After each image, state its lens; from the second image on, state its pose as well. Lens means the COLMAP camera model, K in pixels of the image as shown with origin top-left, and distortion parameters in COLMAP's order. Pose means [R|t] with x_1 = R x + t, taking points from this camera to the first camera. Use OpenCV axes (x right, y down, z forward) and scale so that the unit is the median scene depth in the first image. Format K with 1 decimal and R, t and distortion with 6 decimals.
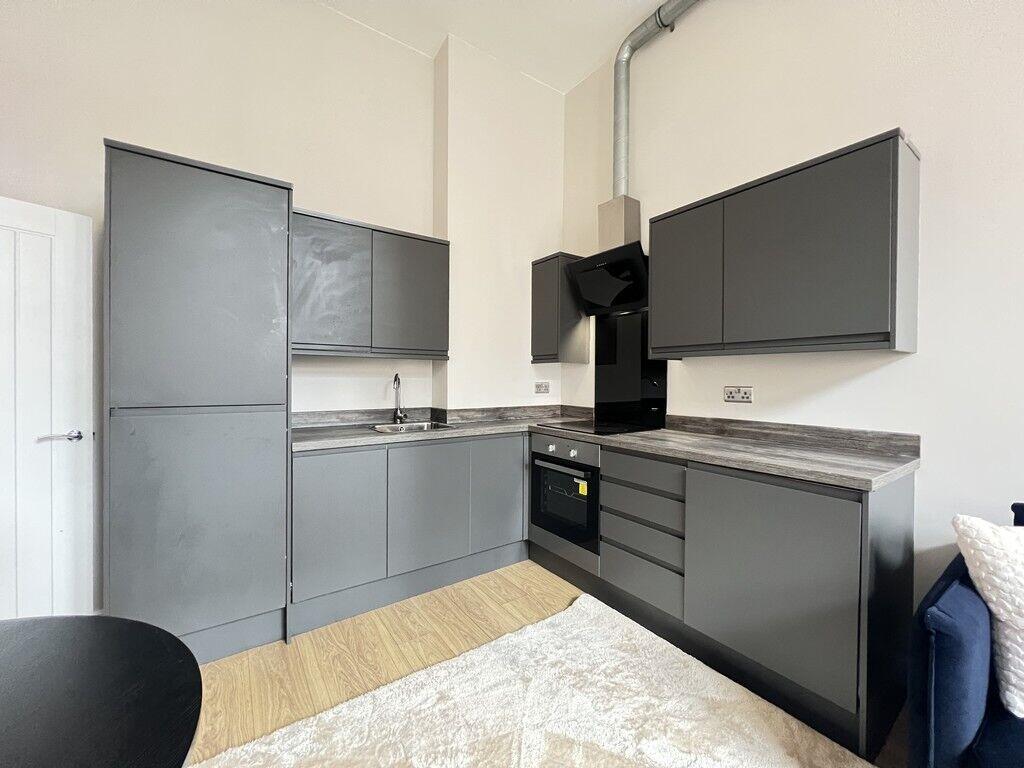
lens RADIAL K [[411.2, 0, 510.6], [0, 411.2, 381.1], [0, 0, 1]] dist [-0.000665, 0.000309]
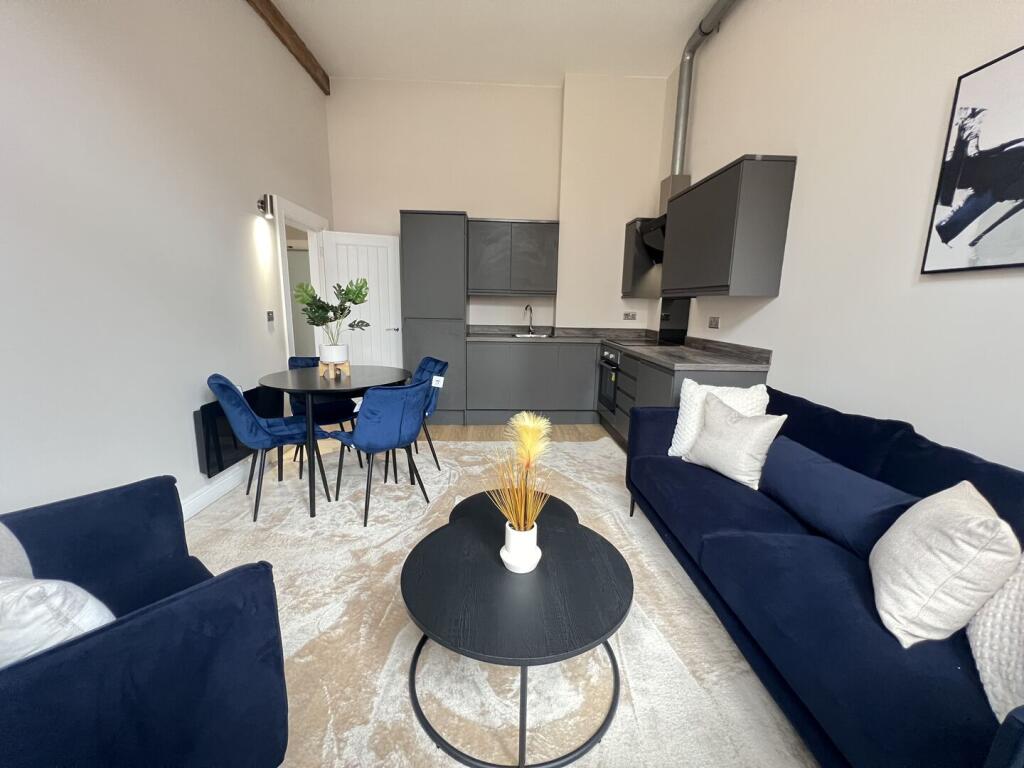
lens RADIAL K [[411.2, 0, 510.6], [0, 411.2, 381.1], [0, 0, 1]] dist [-0.000665, 0.000309]
pose [[0.843442, 0.109702, -0.525900, 0.615112], [-0.018464, 0.984270, 0.175704, -0.005659], [0.536902, -0.138486, 0.832200, -0.527405]]
